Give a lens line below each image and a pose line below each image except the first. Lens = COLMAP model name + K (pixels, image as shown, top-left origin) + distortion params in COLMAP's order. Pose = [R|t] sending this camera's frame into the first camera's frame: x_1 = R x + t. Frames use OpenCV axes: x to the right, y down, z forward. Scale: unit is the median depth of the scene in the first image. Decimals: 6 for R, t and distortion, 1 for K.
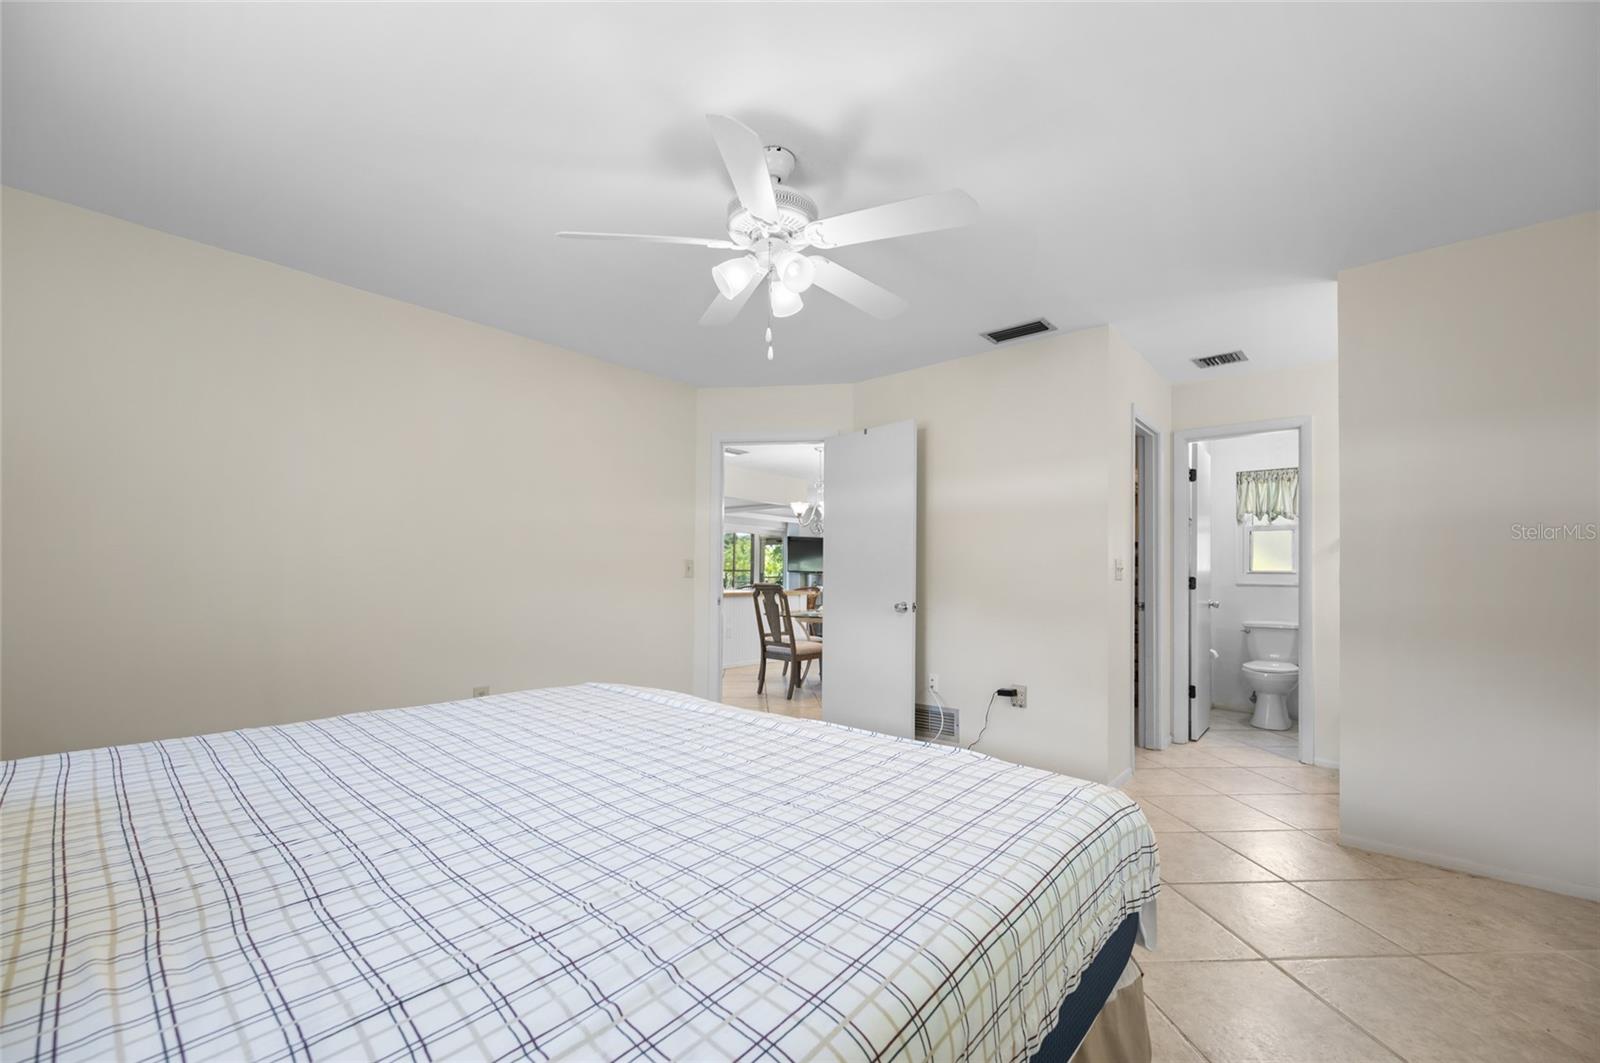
lens RADIAL K [[637.5, 0, 799.4], [0, 637.5, 575.8], [0, 0, 1]] dist [-0.000263, -0.000015]
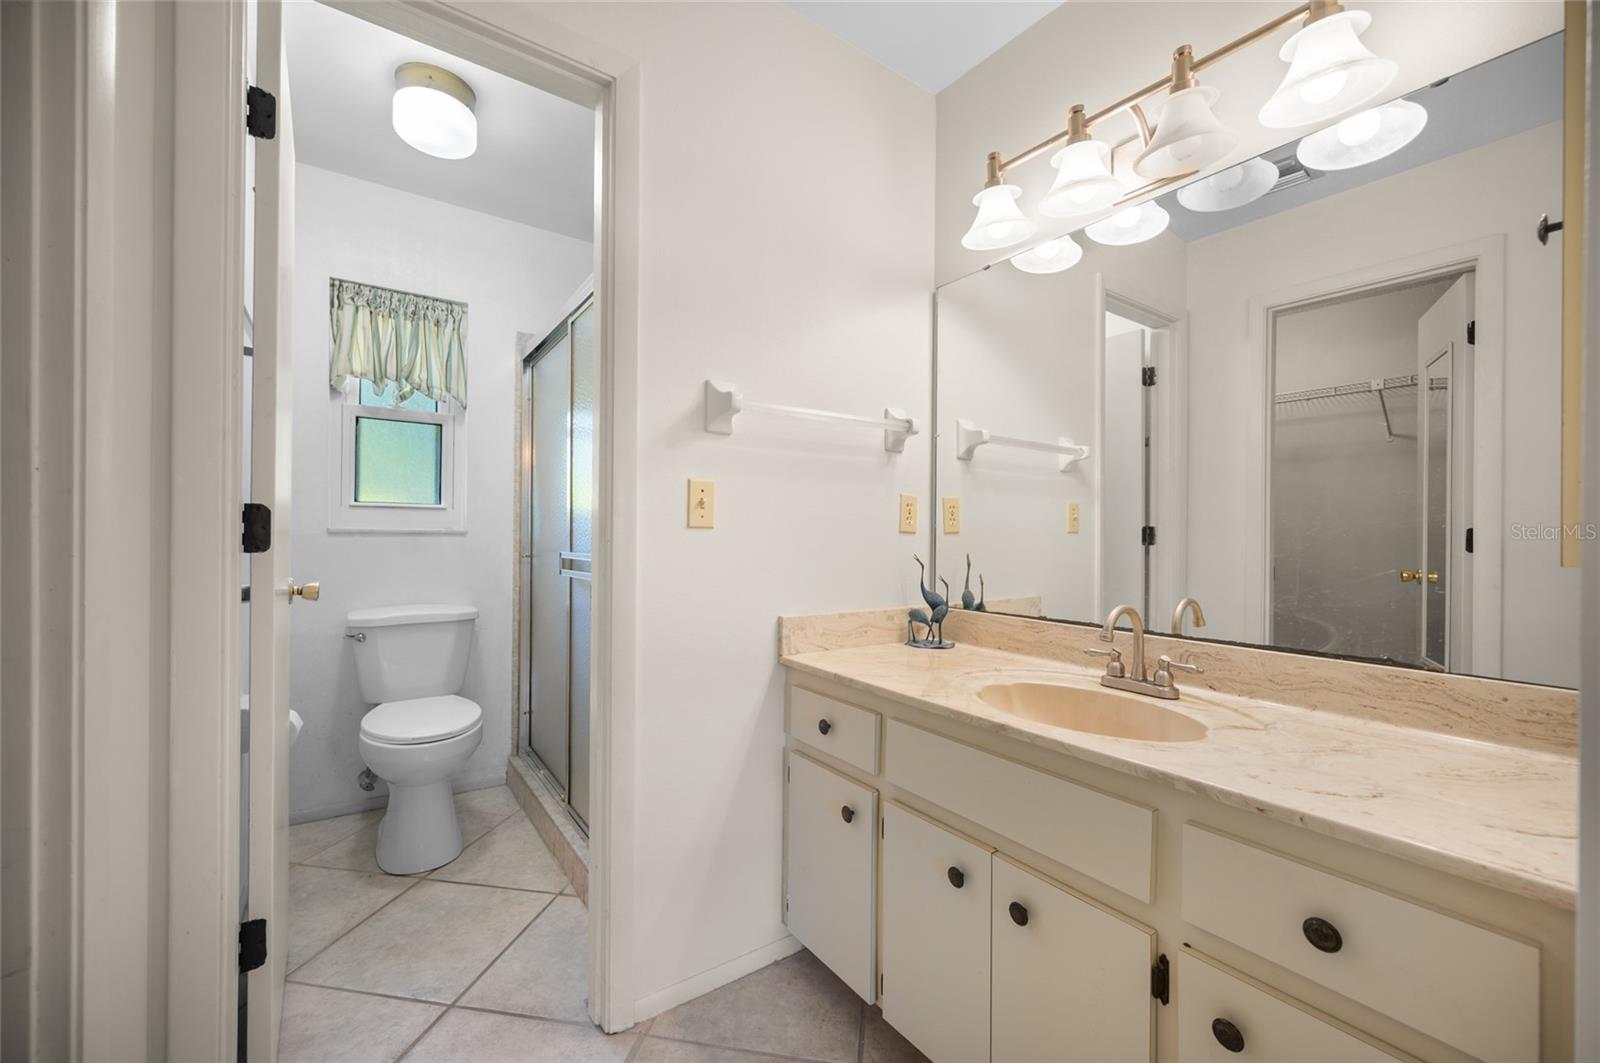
lens RADIAL K [[636.9, 0, 782.2], [0, 636.9, 532.9], [0, 0, 1]] dist [-0.000776, -0.000033]
pose [[0.249876, -0.000824, 0.968278, 0.344611], [-0.016358, 0.999853, 0.005072, 0.007512], [-0.968140, -0.017106, 0.249826, 0.598264]]
